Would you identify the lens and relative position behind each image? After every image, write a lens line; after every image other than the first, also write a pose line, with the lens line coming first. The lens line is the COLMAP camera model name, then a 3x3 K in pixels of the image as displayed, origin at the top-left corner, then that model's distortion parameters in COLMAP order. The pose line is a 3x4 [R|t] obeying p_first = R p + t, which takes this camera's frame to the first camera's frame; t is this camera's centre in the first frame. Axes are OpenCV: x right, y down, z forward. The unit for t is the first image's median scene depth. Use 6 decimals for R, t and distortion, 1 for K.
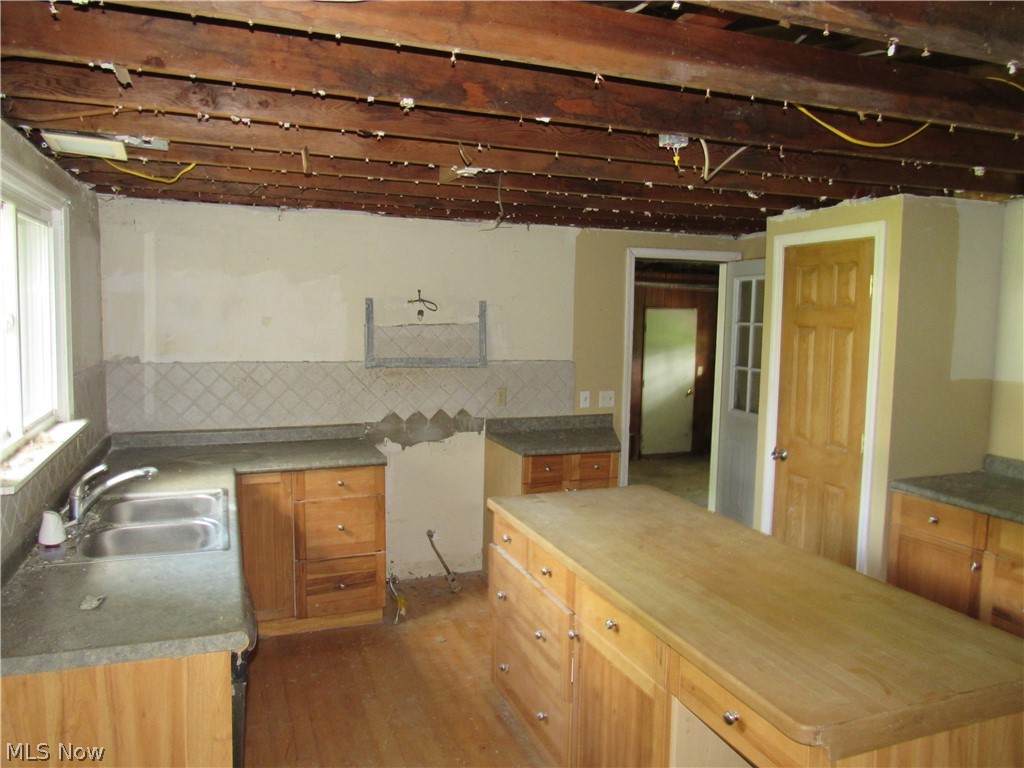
lens RADIAL K [[739.8, 0, 512.0], [0, 739.8, 384.0], [0, 0, 1]] dist [0.002425, -0.000733]
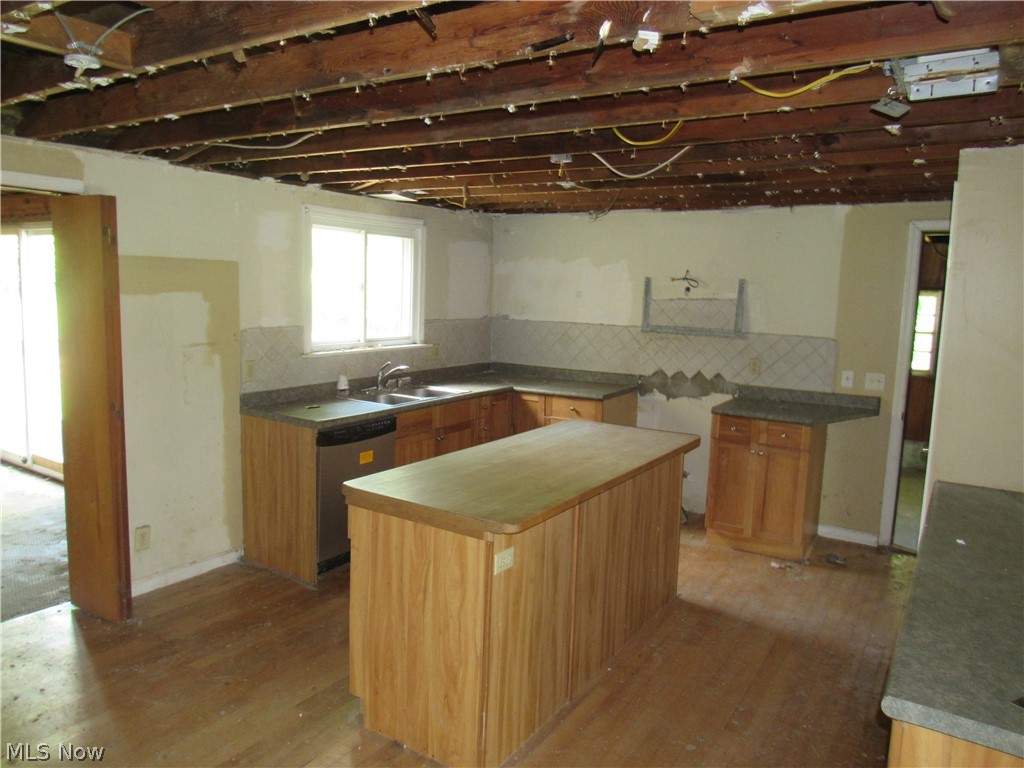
lens RADIAL K [[739.8, 0, 512.0], [0, 739.8, 384.0], [0, 0, 1]] dist [0.002425, -0.000733]
pose [[0.598205, 0.105840, -0.794323, 0.679317], [-0.094129, 0.993658, 0.061511, 0.010148], [0.795795, 0.037972, 0.604374, 0.048185]]
